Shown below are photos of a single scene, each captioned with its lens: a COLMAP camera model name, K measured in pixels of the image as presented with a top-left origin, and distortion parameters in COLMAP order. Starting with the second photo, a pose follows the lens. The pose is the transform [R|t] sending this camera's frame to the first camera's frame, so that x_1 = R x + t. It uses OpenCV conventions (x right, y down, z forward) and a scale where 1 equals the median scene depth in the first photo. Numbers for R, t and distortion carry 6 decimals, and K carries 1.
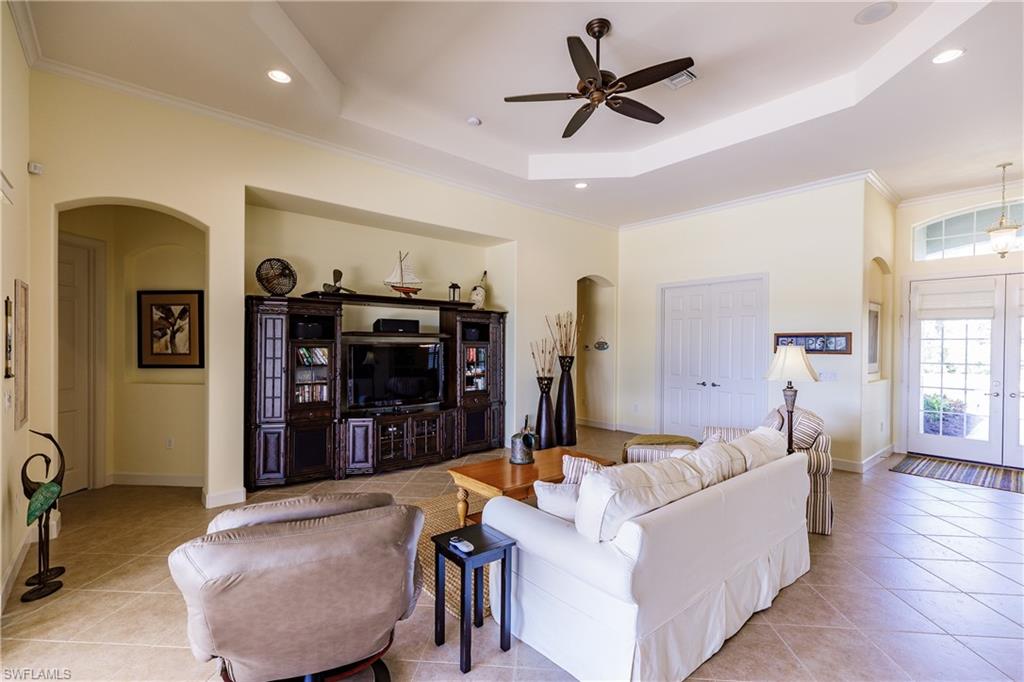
lens RADIAL K [[457.2, 0, 508.6], [0, 457.2, 346.6], [0, 0, 1]] dist [0.007822, -0.000627]
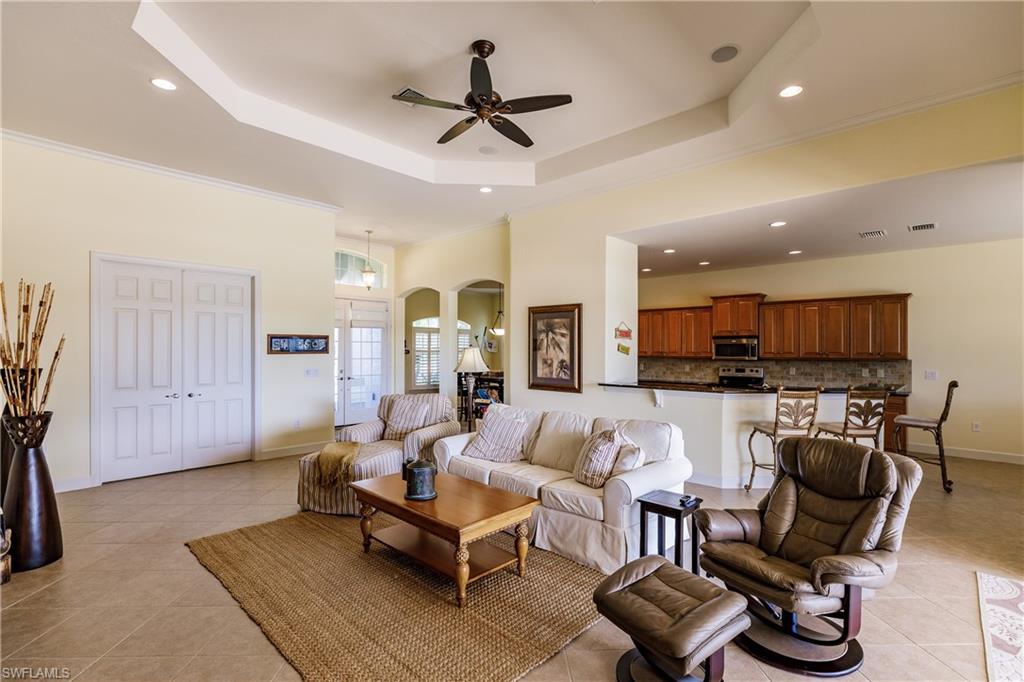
lens RADIAL K [[477.6, 0, 510.0], [0, 477.6, 353.1], [0, 0, 1]] dist [-0.003673, -0.000402]
pose [[-0.108575, -0.017265, 0.993938, -0.568963], [0.000090, 0.999849, 0.017377, -0.005753], [-0.994088, 0.001977, -0.108557, 0.659094]]
